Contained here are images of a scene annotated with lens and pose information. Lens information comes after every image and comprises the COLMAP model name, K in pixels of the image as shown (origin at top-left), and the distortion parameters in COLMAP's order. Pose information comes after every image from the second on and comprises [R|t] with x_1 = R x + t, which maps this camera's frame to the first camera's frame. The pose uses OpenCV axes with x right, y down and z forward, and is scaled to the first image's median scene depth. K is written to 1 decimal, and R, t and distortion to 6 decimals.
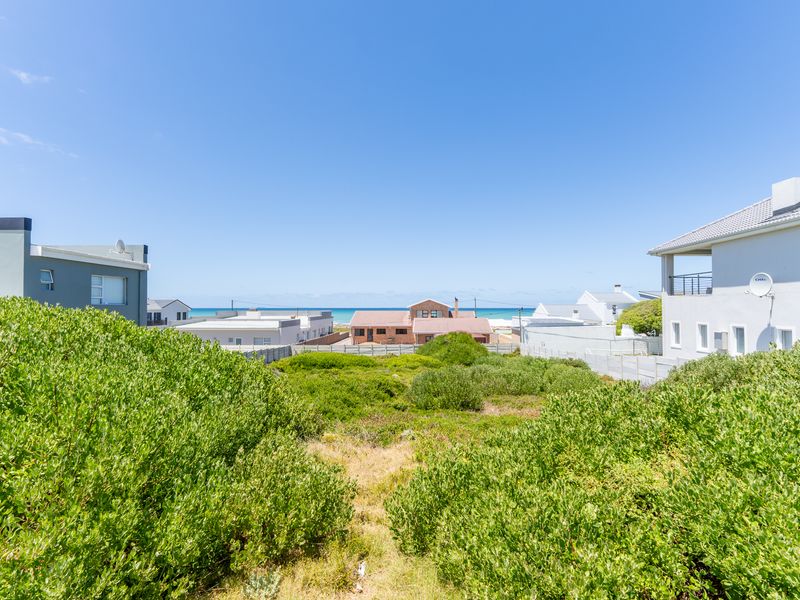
lens RADIAL K [[379.3, 0, 402.9], [0, 379.3, 301.9], [0, 0, 1]] dist [0.003597, 0.000961]
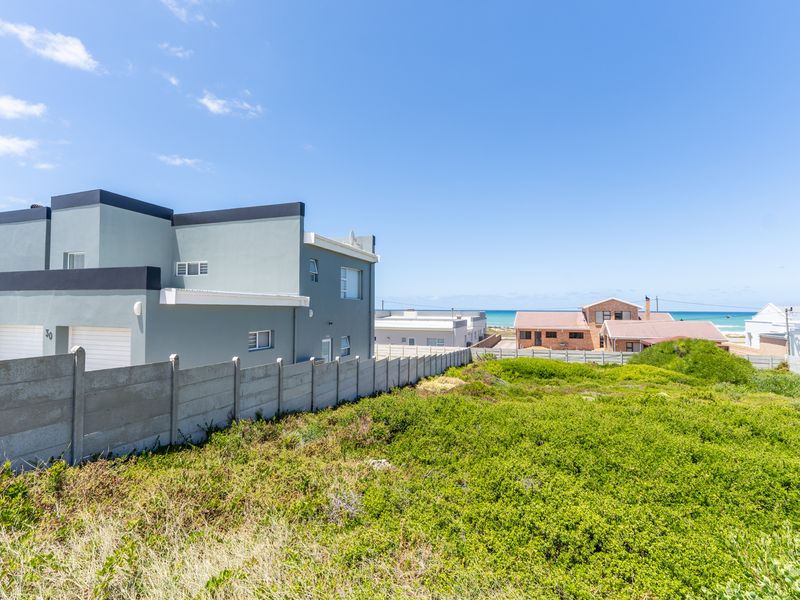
lens RADIAL K [[379.3, 0, 403.2], [0, 379.3, 301.3], [0, 0, 1]] dist [0.003597, 0.000961]
pose [[0.954296, -0.000683, -0.298862, -0.184233], [-0.001433, 0.999975, -0.006860, 0.009263], [0.298859, 0.006974, 0.954272, 0.077067]]
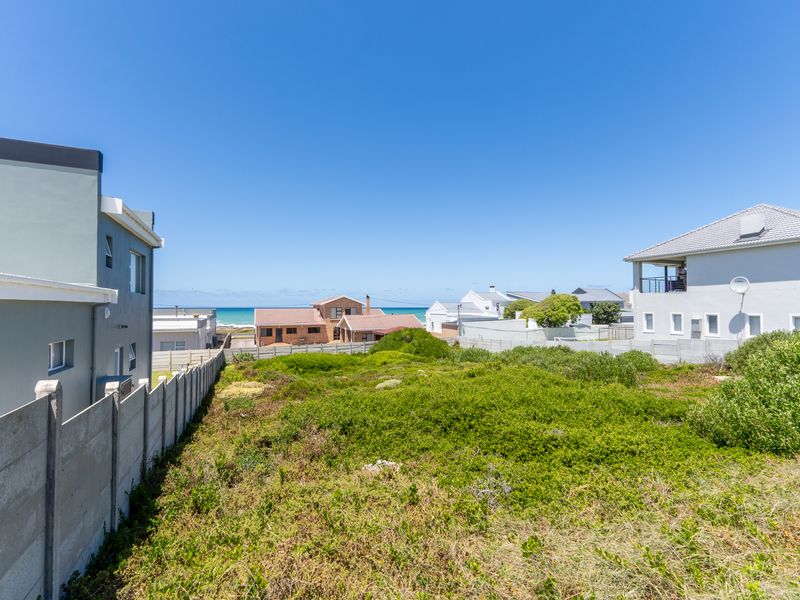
lens RADIAL K [[379.3, 0, 402.5], [0, 379.3, 299.2], [0, 0, 1]] dist [0.003597, 0.000961]
pose [[0.906175, 0.008347, 0.422821, -0.306202], [-0.005731, 0.999956, -0.007458, 0.009958], [-0.422865, 0.004335, 0.906182, 0.082846]]
